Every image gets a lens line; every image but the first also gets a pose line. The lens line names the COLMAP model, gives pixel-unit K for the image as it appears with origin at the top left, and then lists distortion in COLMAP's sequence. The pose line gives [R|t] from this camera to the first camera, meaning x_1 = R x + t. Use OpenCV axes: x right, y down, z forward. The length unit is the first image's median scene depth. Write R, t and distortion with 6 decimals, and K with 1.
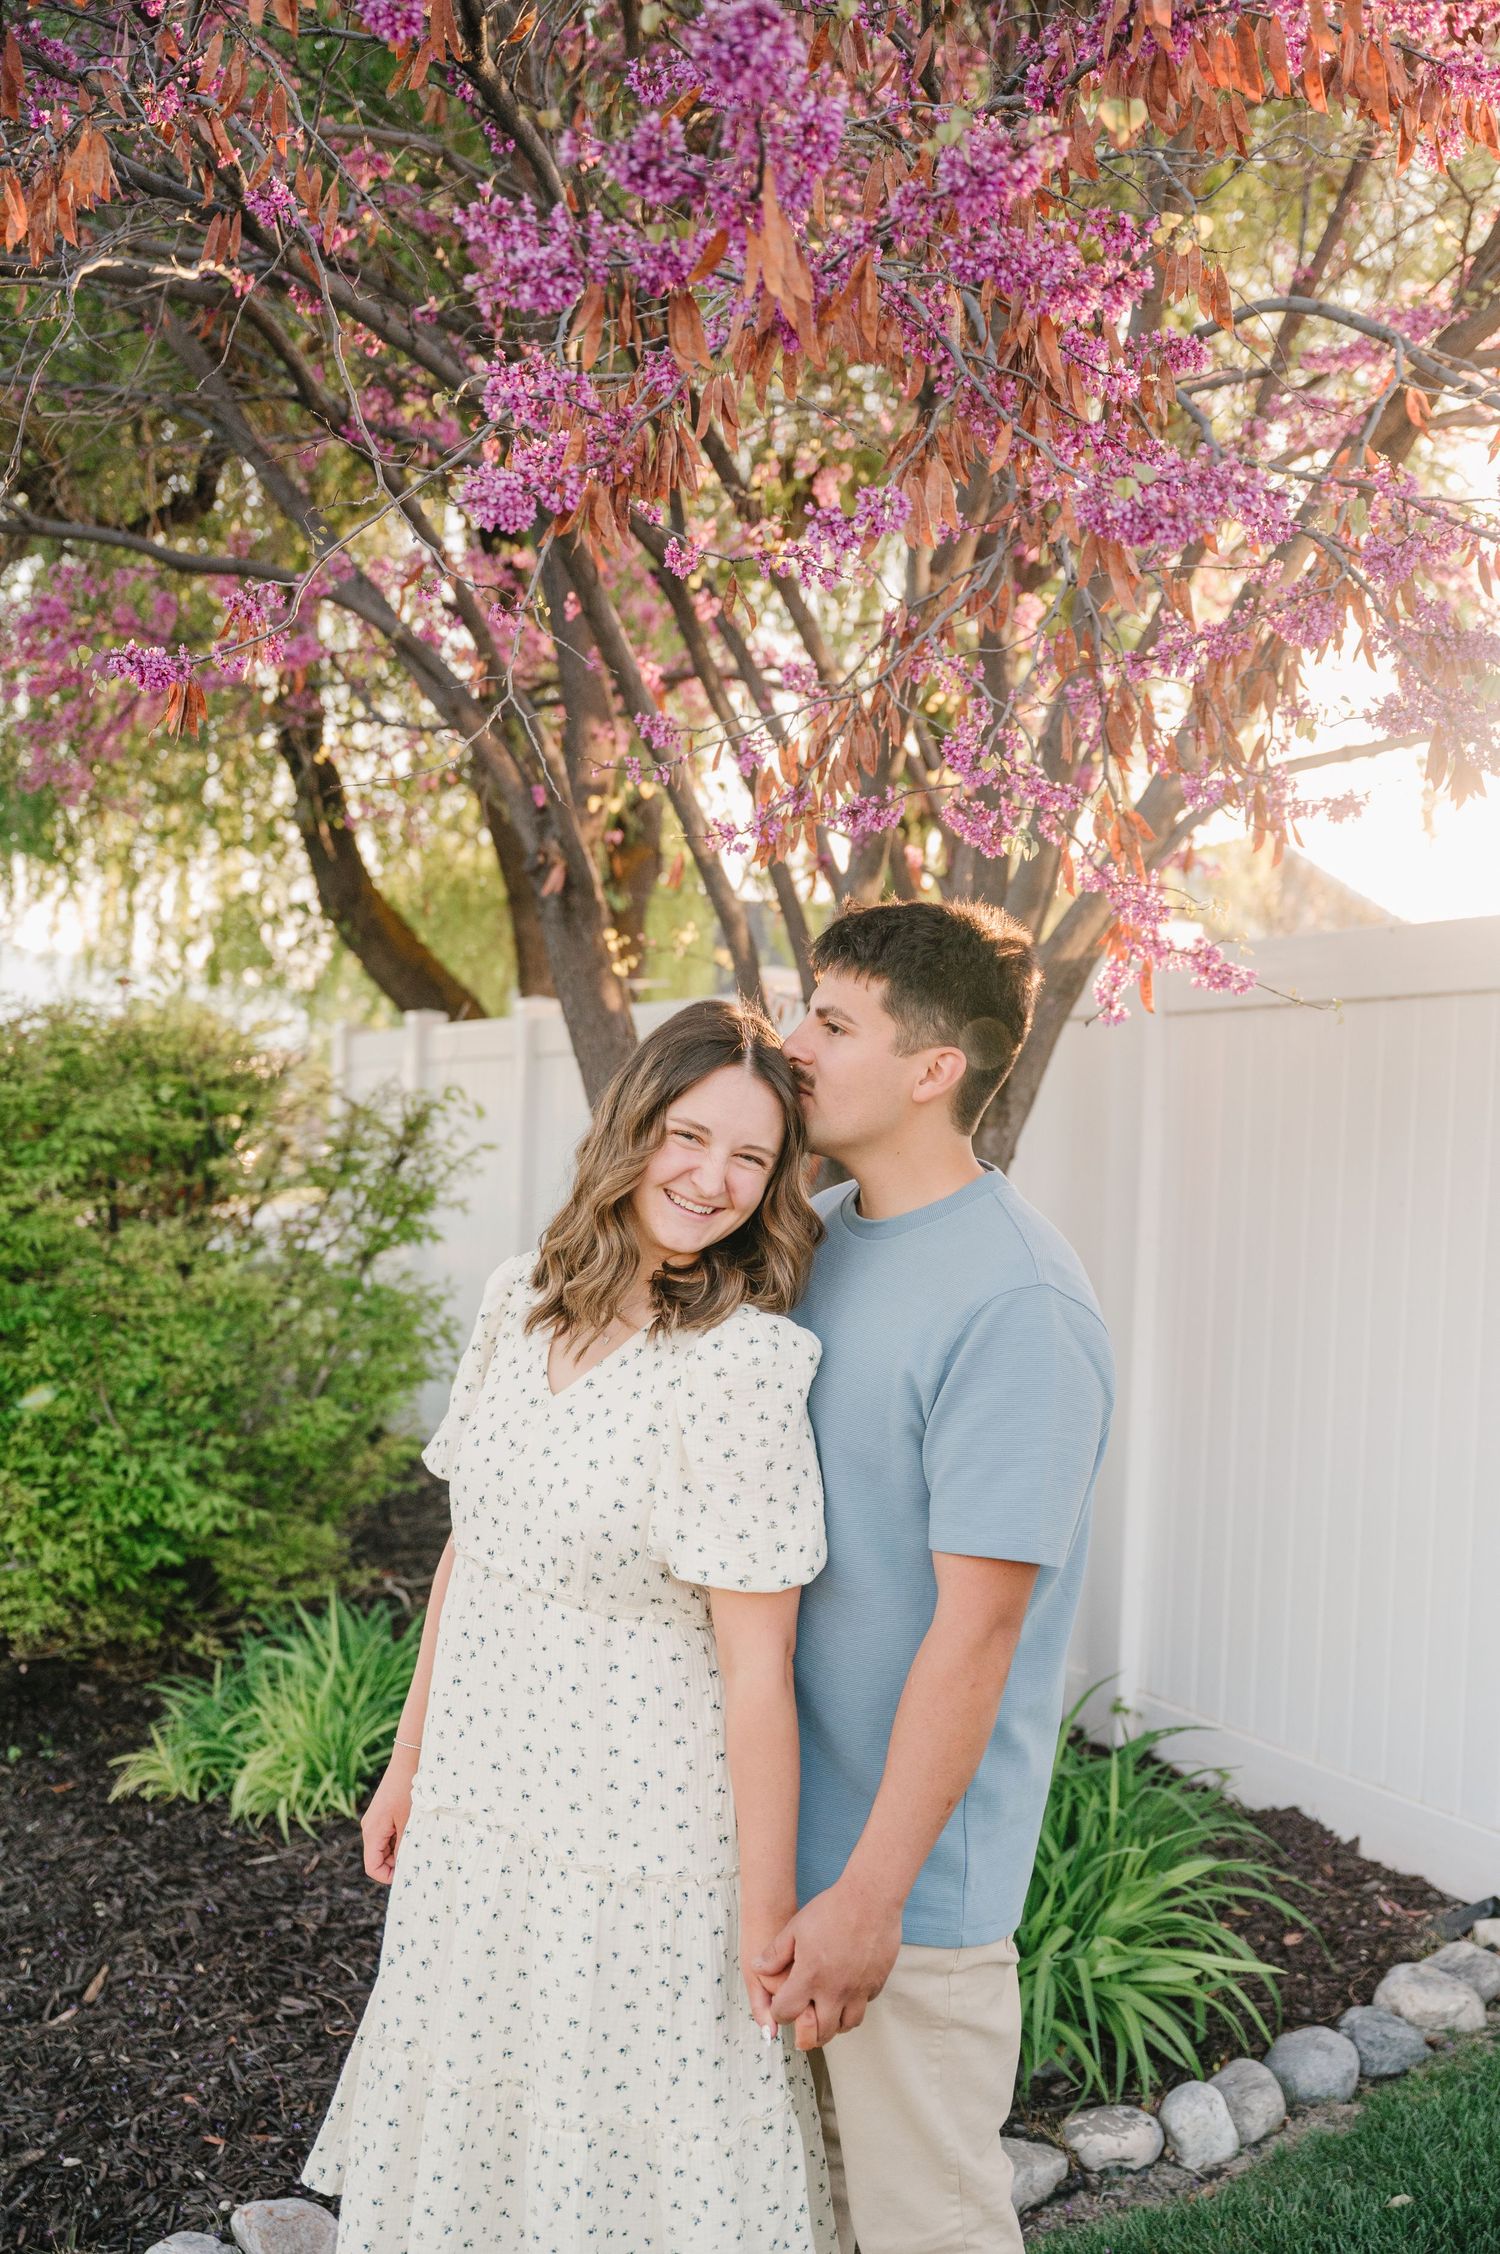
lens RADIAL K [[2272.6, 0, 757.2], [0, 2272.6, 1124.4], [0, 0, 1]] dist [-0.004489, 0.000000]
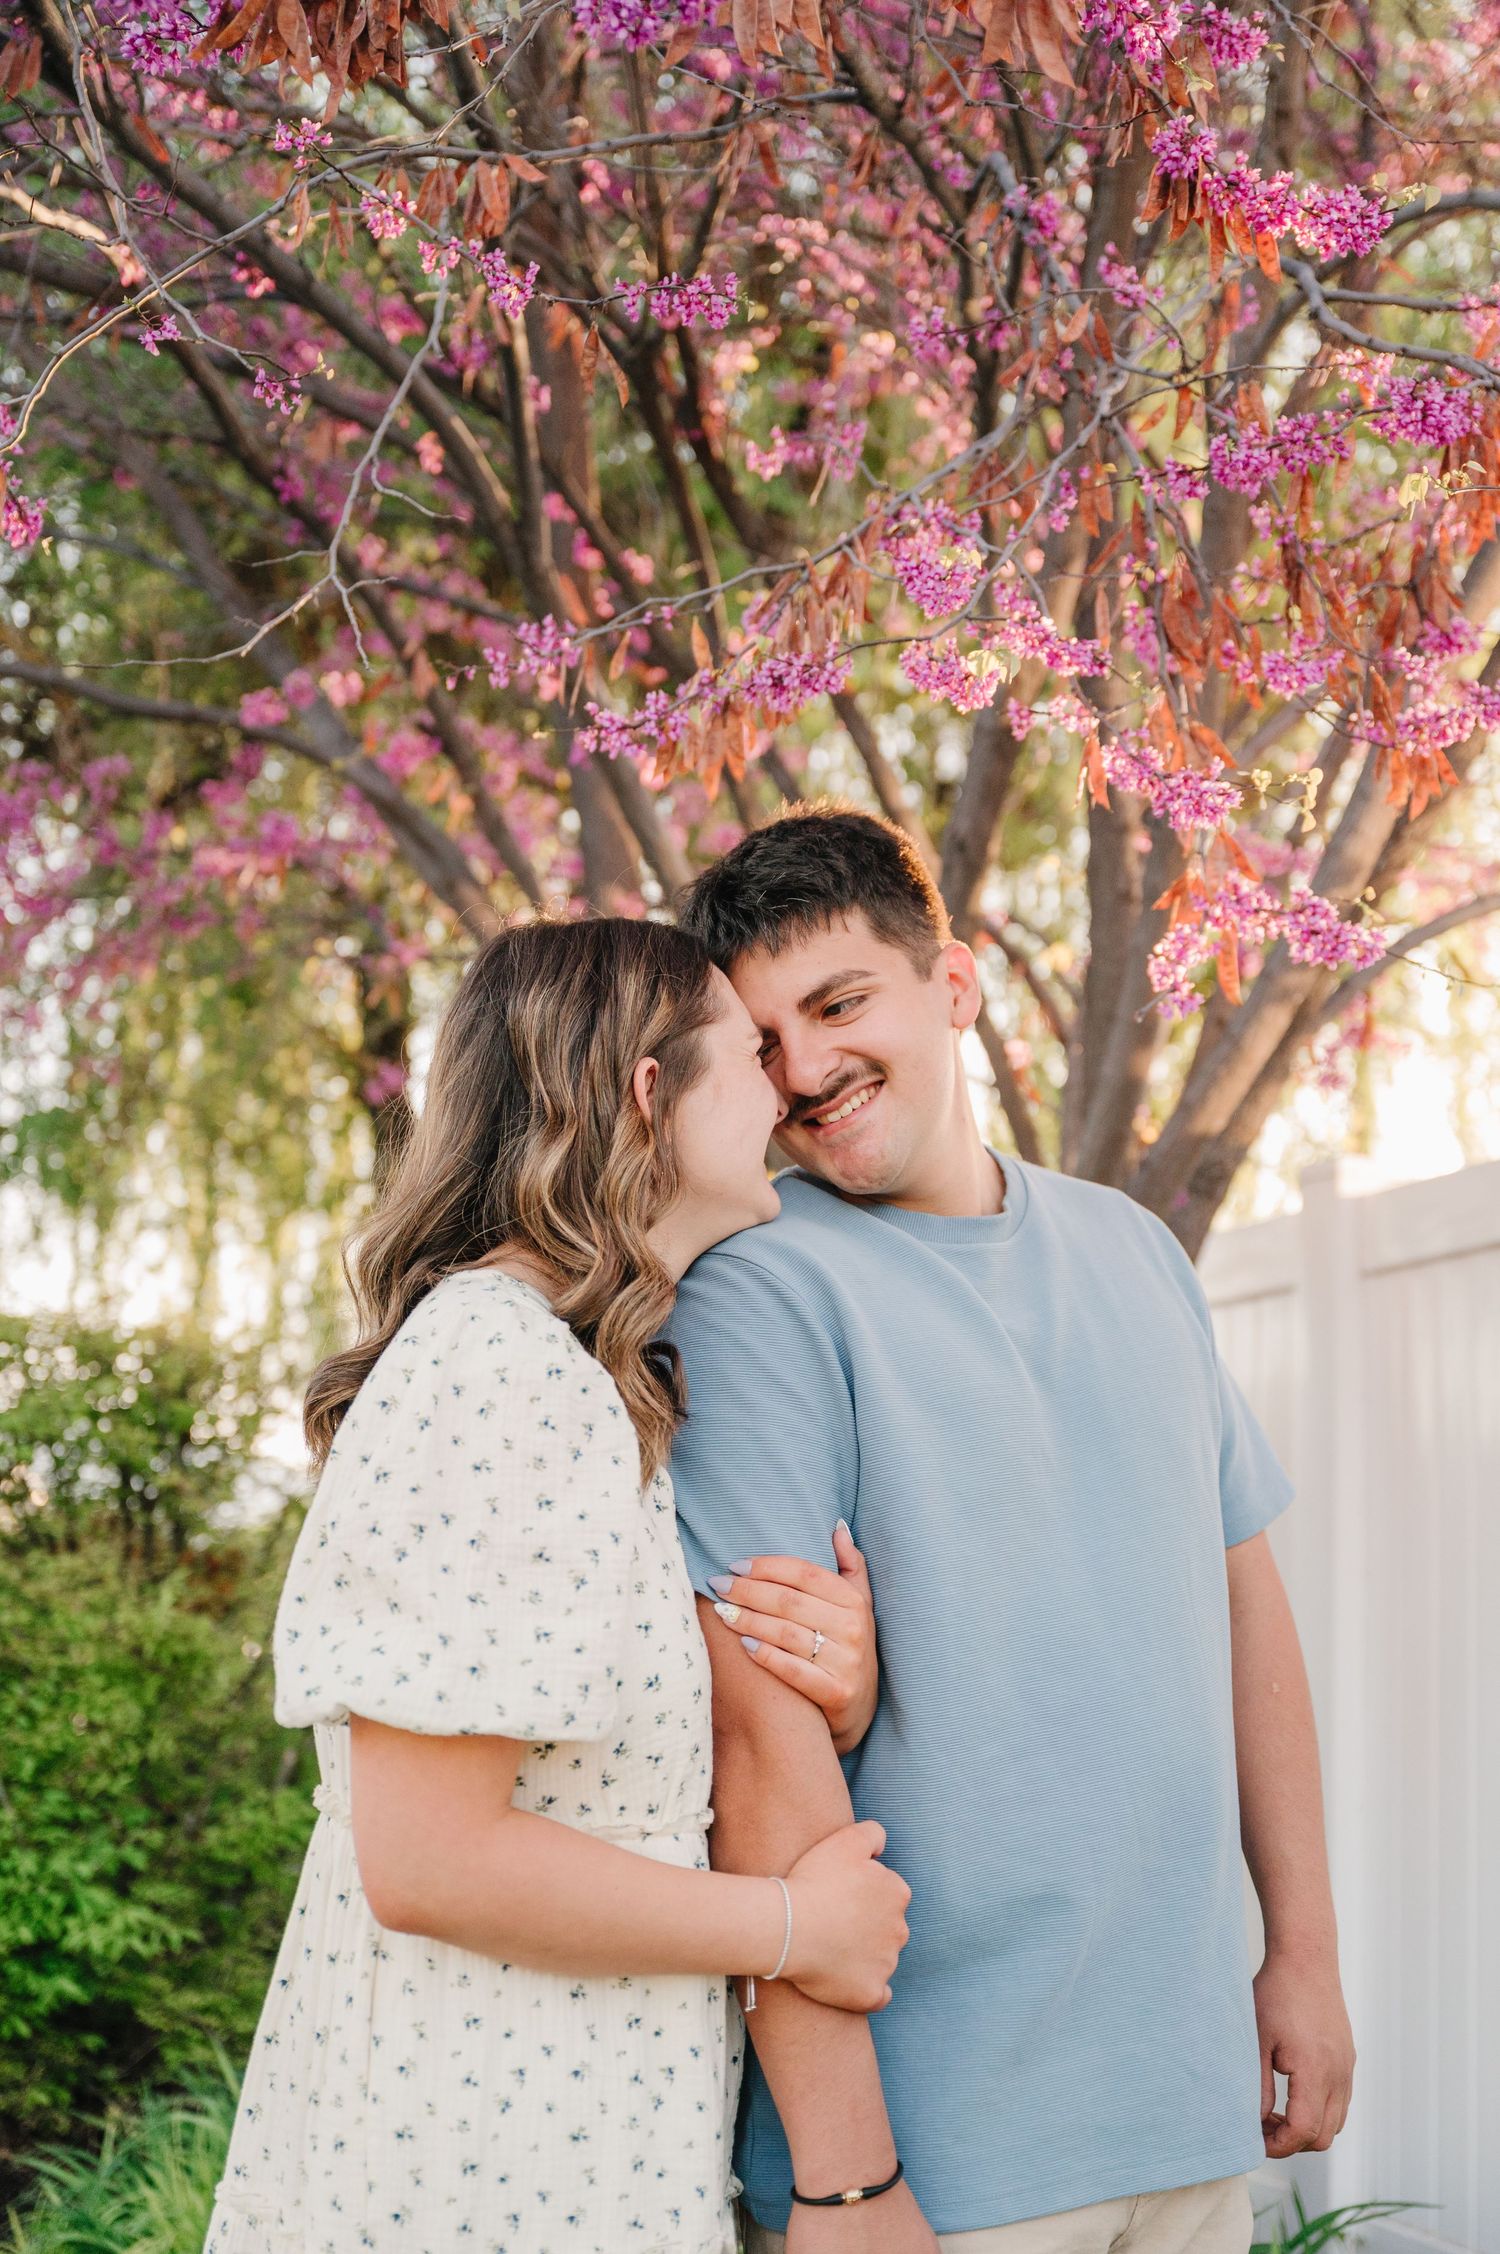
lens RADIAL K [[2536.8, 0, 749.6], [0, 2536.8, 1125.0], [0, 0, 1]] dist [-0.006984, 0.000000]
pose [[0.995838, -0.008376, -0.090758, 0.050801], [-0.010396, 0.978830, -0.204409, 0.077889], [0.090549, 0.204502, 0.974669, 0.128554]]
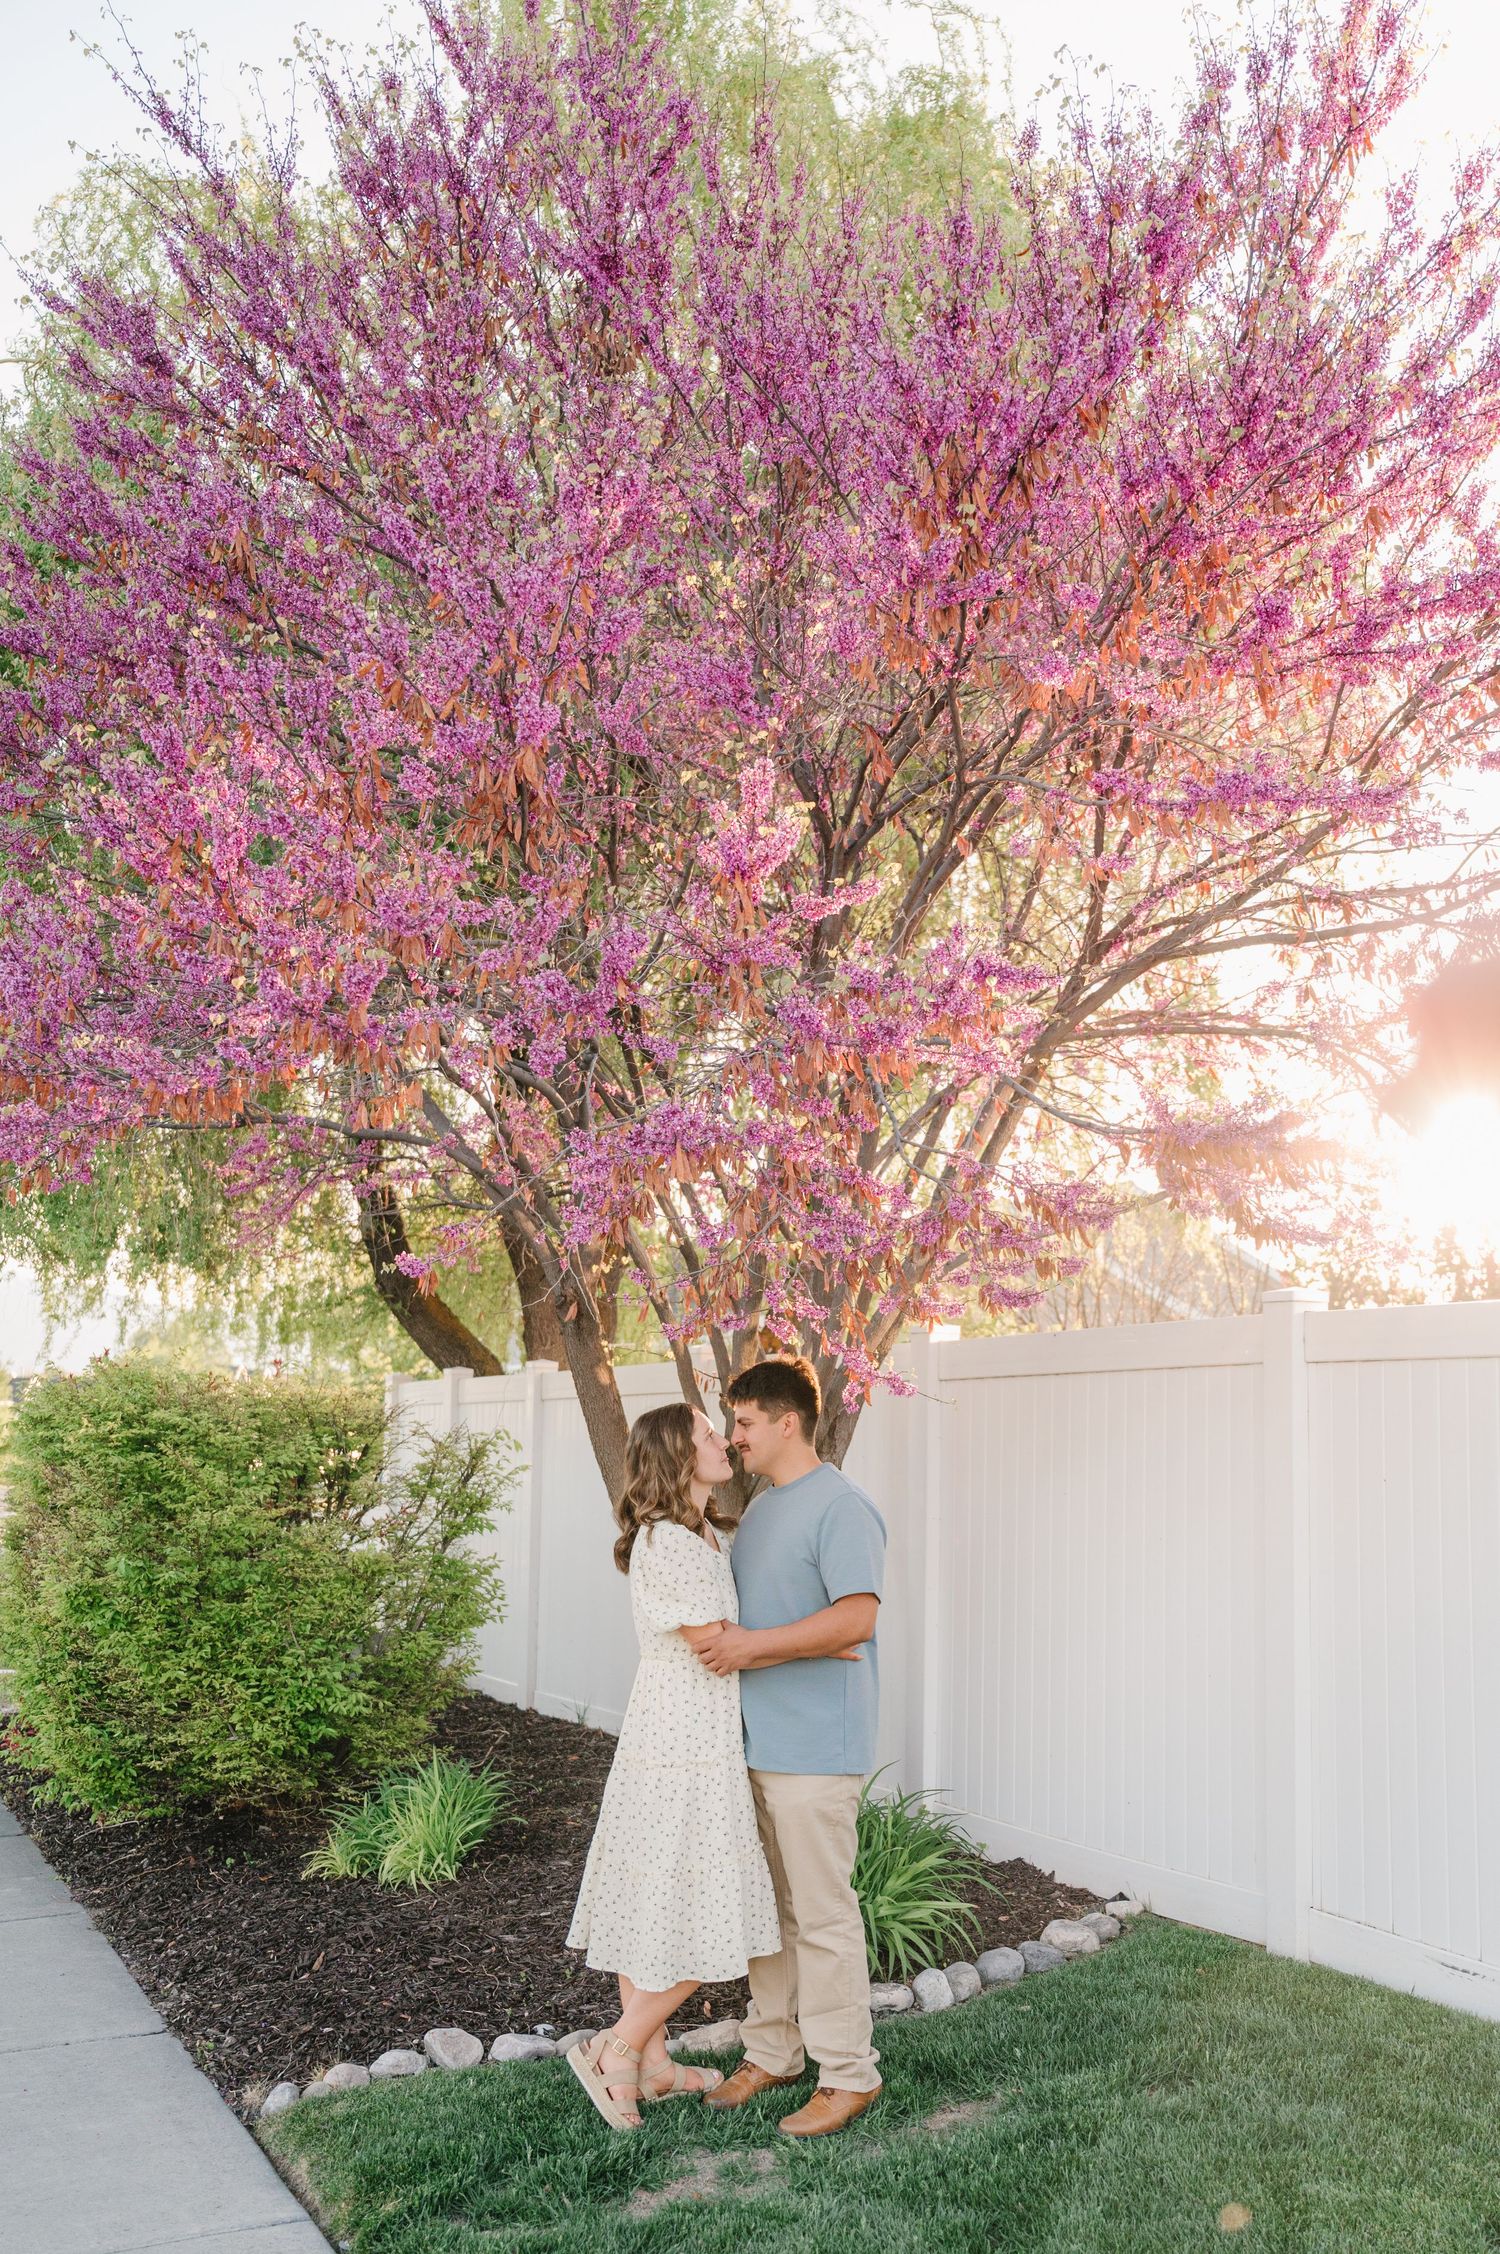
lens RADIAL K [[2028.5, 0, 728.2], [0, 2028.5, 1128.1], [0, 0, 1]] dist [-0.049631, 0.005583]
pose [[0.999725, -0.019065, 0.013657, 0.010374], [0.020886, 0.988657, -0.148735, -0.013053], [-0.010666, 0.148979, 0.988783, -0.473900]]
